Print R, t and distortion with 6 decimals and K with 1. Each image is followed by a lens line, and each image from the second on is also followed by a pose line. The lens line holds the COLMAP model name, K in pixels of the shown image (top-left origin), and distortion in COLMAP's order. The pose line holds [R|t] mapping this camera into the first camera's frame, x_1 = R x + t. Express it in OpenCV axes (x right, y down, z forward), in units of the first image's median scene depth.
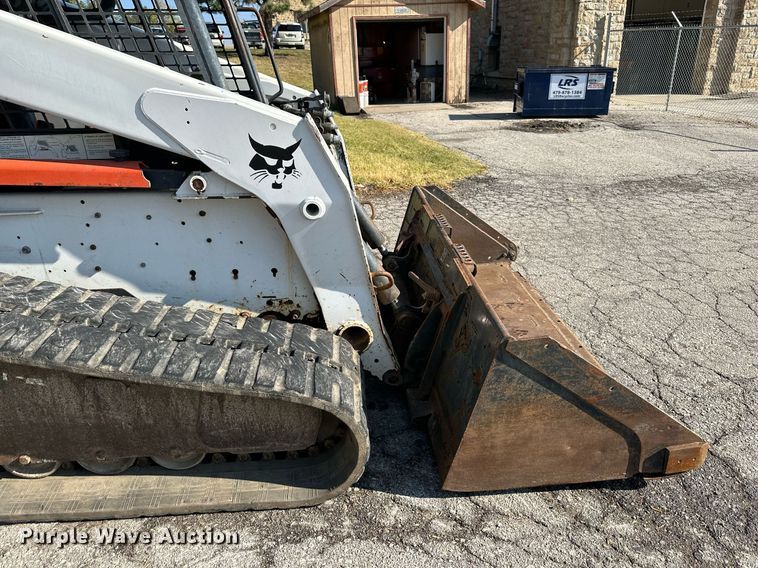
lens RADIAL K [[536.2, 0, 379.0], [0, 536.2, 284.0], [0, 0, 1]] dist [0.080052, -0.116266]
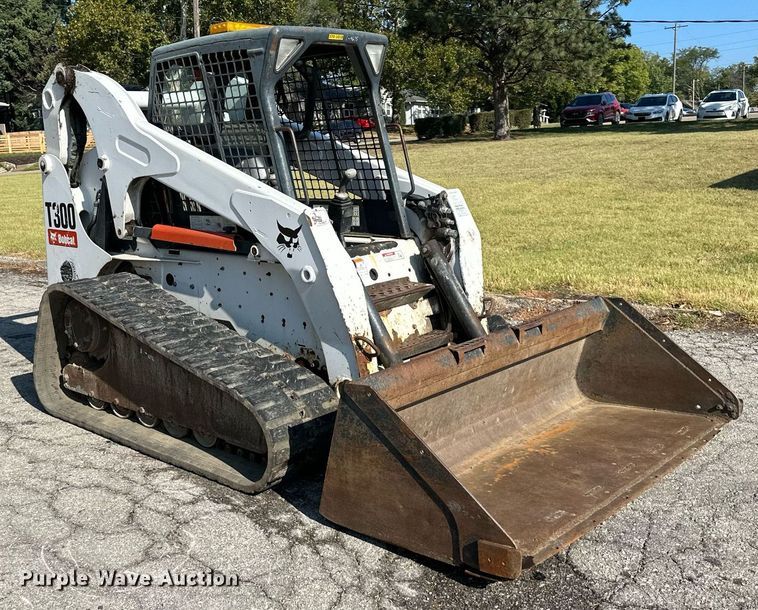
lens RADIAL K [[840.3, 0, 289.4], [0, 840.3, 283.0], [0, 0, 1]] dist [0.168196, -0.365653]
pose [[0.641042, 0.097765, -0.761254, 1.334281], [-0.261393, 0.960368, -0.096780, 0.086516], [0.721622, 0.261027, 0.641192, -0.339403]]
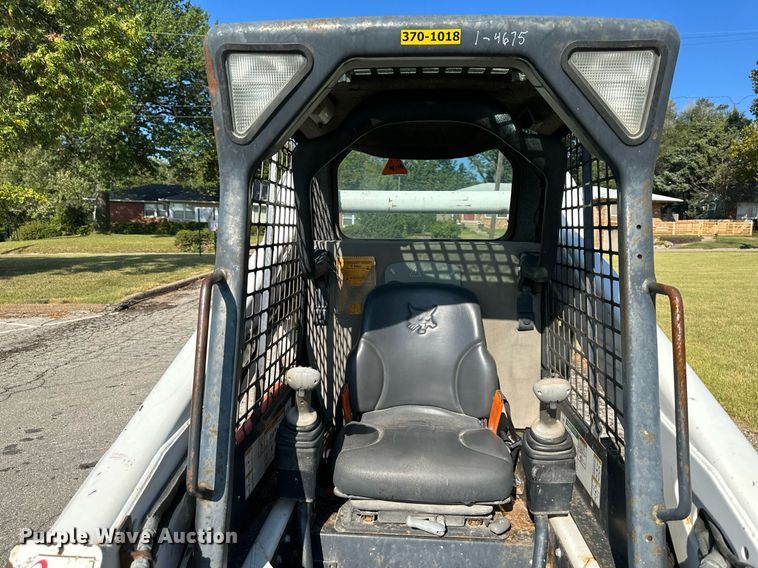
lens RADIAL K [[536.2, 0, 379.0], [0, 536.2, 284.0], [0, 0, 1]] dist [0.080052, -0.116266]
pose [[-0.152813, 0.097280, -0.983456, 0.223607], [-0.404236, 0.901932, 0.152028, -0.607020], [0.901799, 0.420780, -0.098502, 1.062685]]
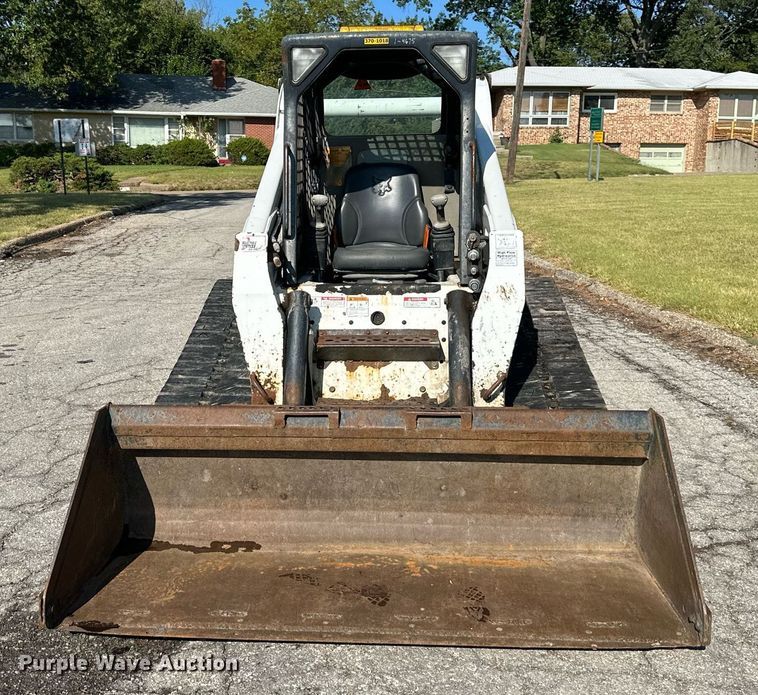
lens RADIAL K [[911.8, 0, 342.0], [0, 911.8, 340.4], [0, 0, 1]] dist [0.168709, -0.344827]
pose [[-0.145810, 0.198602, -0.969173, 1.824633], [-0.383818, 0.891556, 0.240441, -0.623195], [0.911824, 0.407045, -0.053771, 1.271628]]
